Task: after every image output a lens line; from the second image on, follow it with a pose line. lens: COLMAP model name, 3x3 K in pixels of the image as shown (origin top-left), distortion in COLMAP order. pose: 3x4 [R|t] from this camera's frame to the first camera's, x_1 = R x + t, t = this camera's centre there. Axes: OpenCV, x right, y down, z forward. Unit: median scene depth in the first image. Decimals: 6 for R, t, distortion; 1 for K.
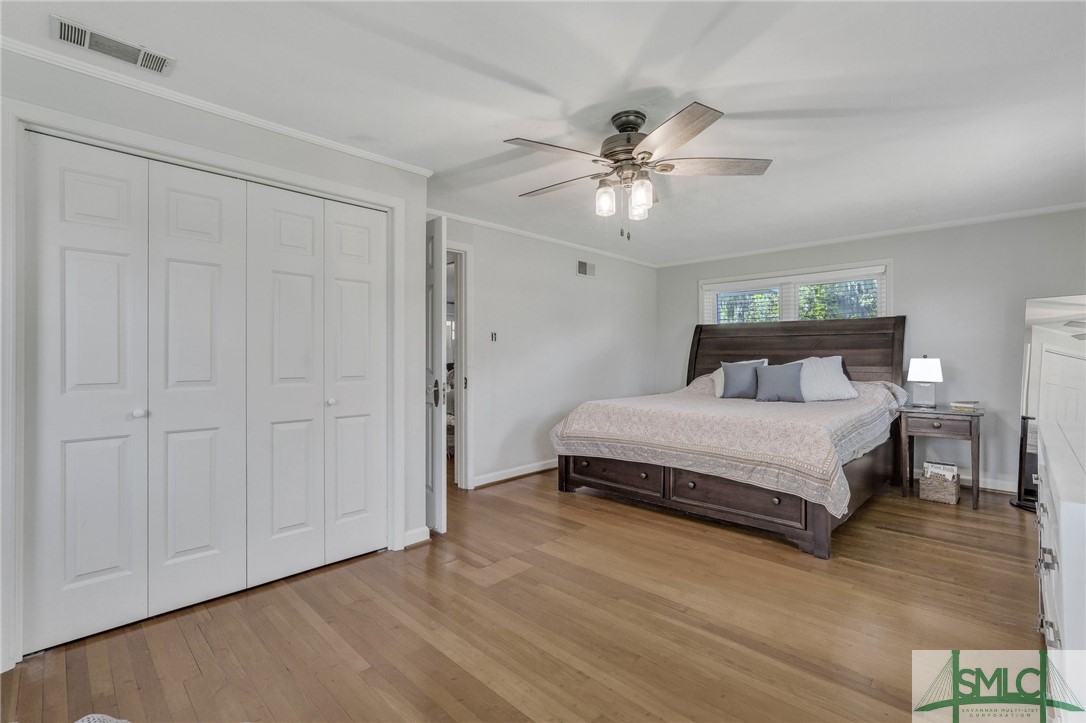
lens RADIAL K [[481.2, 0, 545.9], [0, 481.2, 358.5], [0, 0, 1]] dist [-0.004962, -0.000254]
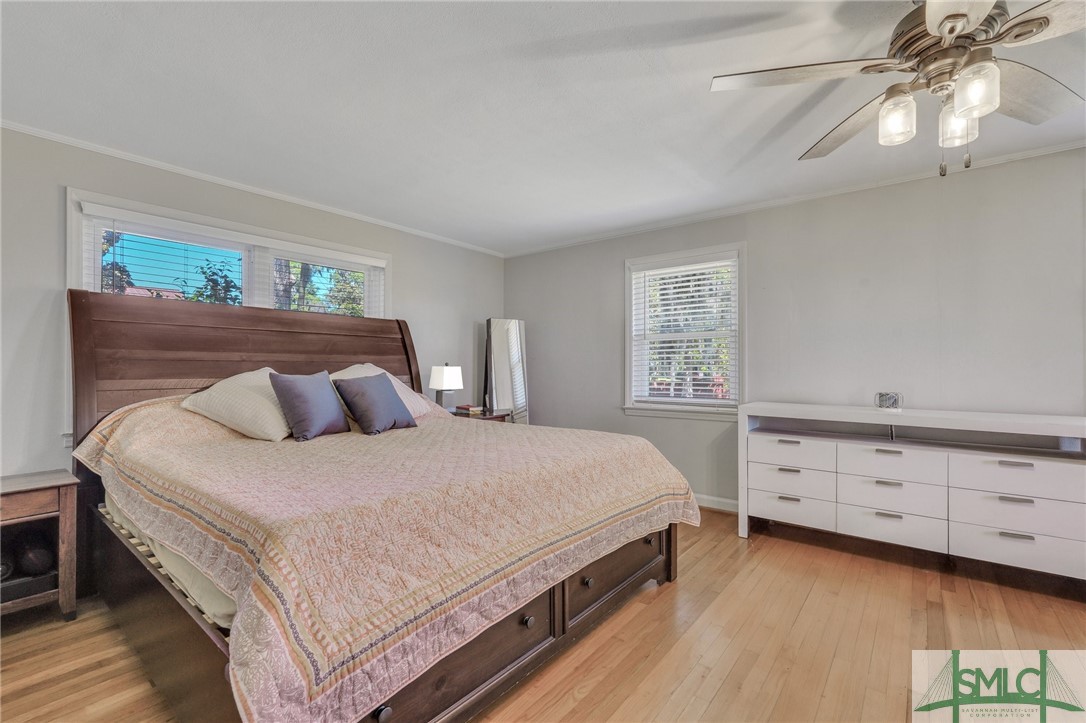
lens RADIAL K [[481.2, 0, 549.3], [0, 481.2, 366.3], [0, 0, 1]] dist [-0.004962, -0.000254]
pose [[-0.102603, -0.000703, 0.994722, -0.168609], [0.002679, 0.999996, 0.000983, -0.000355], [-0.994719, 0.002765, -0.102601, 0.681201]]
